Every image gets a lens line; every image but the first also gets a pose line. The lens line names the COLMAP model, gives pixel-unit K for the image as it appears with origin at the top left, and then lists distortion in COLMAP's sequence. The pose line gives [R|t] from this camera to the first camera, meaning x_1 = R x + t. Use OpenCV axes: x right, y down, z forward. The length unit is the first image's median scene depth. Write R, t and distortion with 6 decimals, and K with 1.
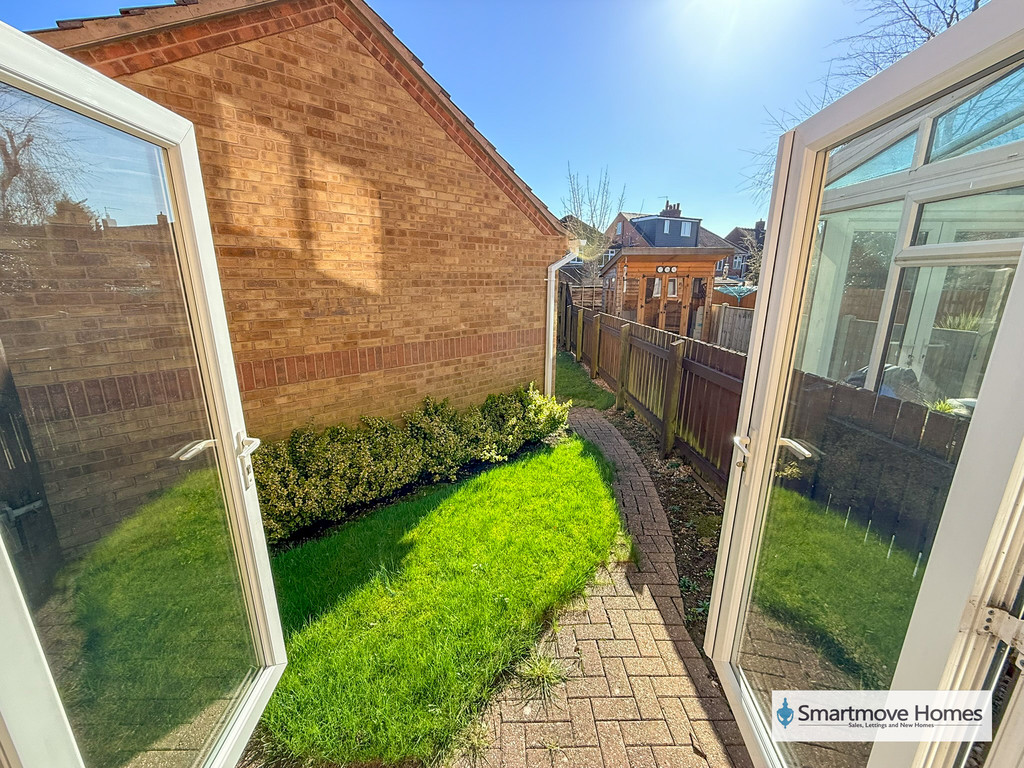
lens RADIAL K [[409.3, 0, 509.3], [0, 409.3, 383.1], [0, 0, 1]] dist [0.001429, -0.000274]
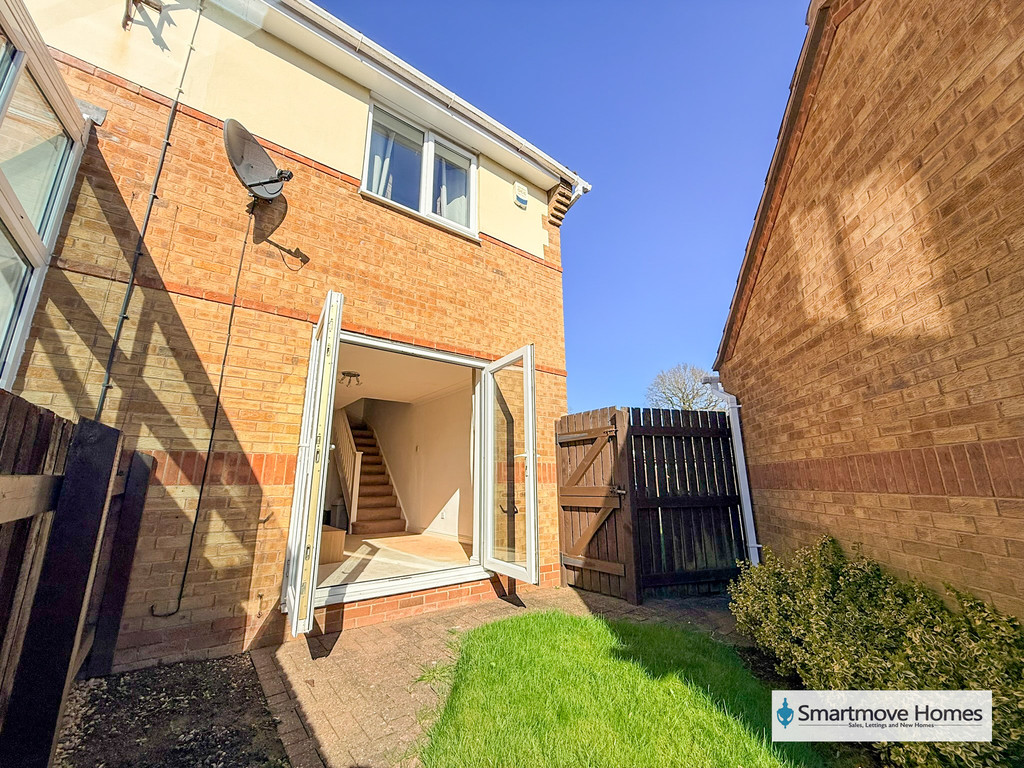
lens RADIAL K [[409.3, 0, 509.3], [0, 409.3, 383.1], [0, 0, 1]] dist [0.001429, -0.000274]
pose [[-0.800798, -0.135482, -0.583410, 0.339164], [-0.138879, 0.989535, -0.039168, -0.058953], [0.582611, 0.049658, -0.811233, 0.961083]]
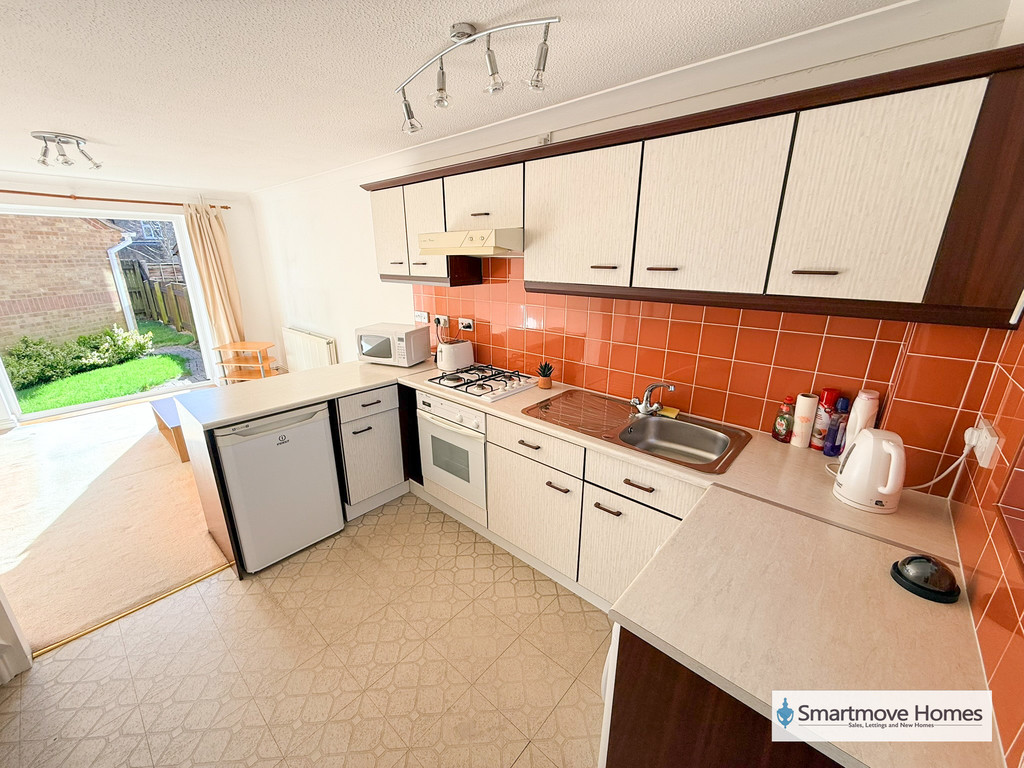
lens RADIAL K [[409.3, 0, 509.3], [0, 409.3, 383.1], [0, 0, 1]] dist [0.001429, -0.000274]
pose [[0.677350, -0.218064, 0.702598, -0.085653], [0.180864, 0.975107, 0.128277, 0.328954], [-0.713081, 0.040186, 0.699929, -1.341354]]
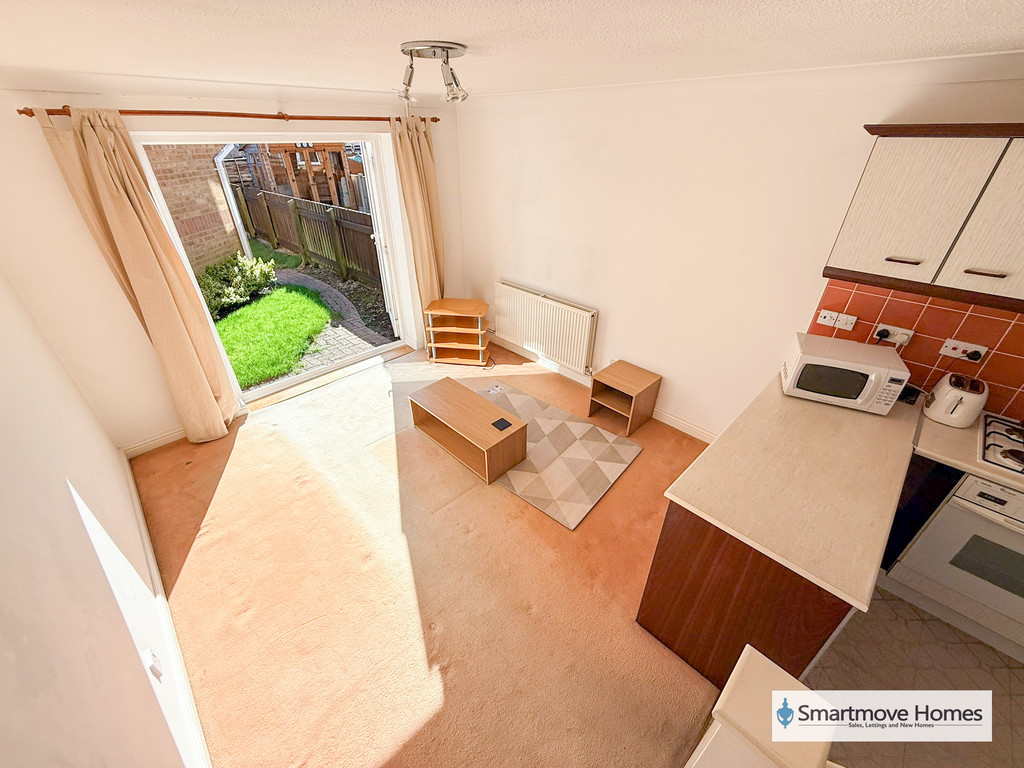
lens RADIAL K [[409.3, 0, 509.3], [0, 409.3, 383.1], [0, 0, 1]] dist [0.001429, -0.000274]
pose [[0.722648, -0.359276, 0.590509, -0.298214], [0.170131, 0.920473, 0.351830, 0.087502], [-0.669952, -0.153785, 0.726302, -0.807707]]
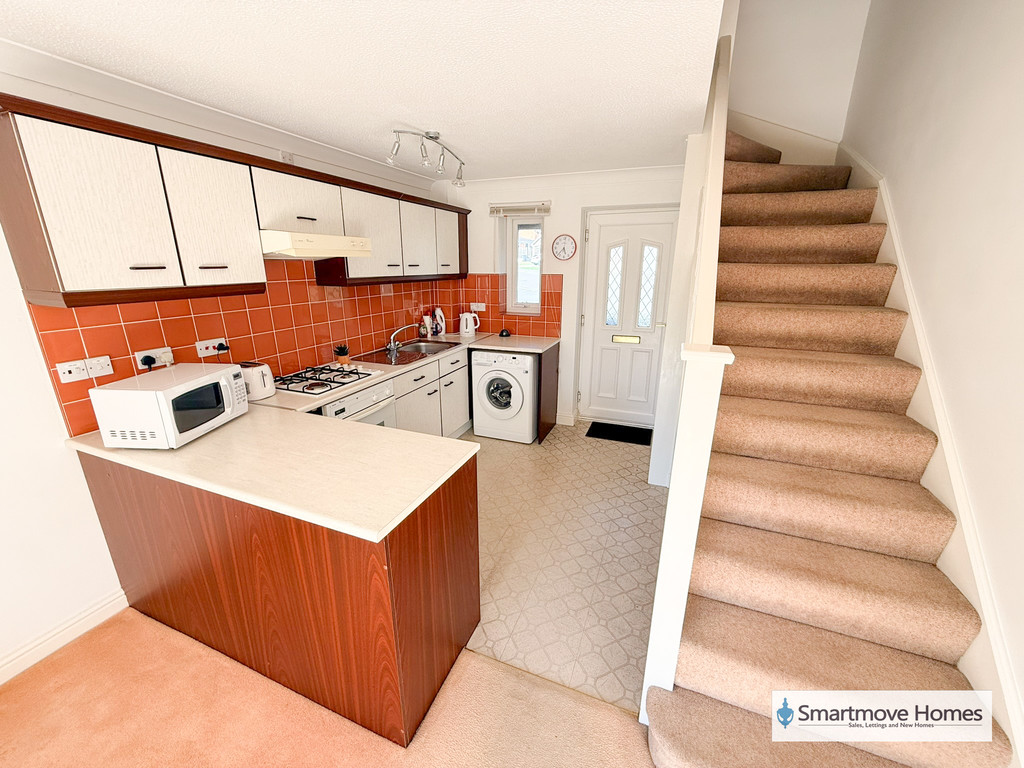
lens RADIAL K [[409.3, 0, 509.3], [0, 409.3, 383.1], [0, 0, 1]] dist [0.001429, -0.000274]
pose [[-0.923542, -0.110210, 0.367320, -0.175577], [0.092727, 0.865223, 0.492739, 0.125178], [-0.372118, 0.489125, -0.788850, -0.516471]]
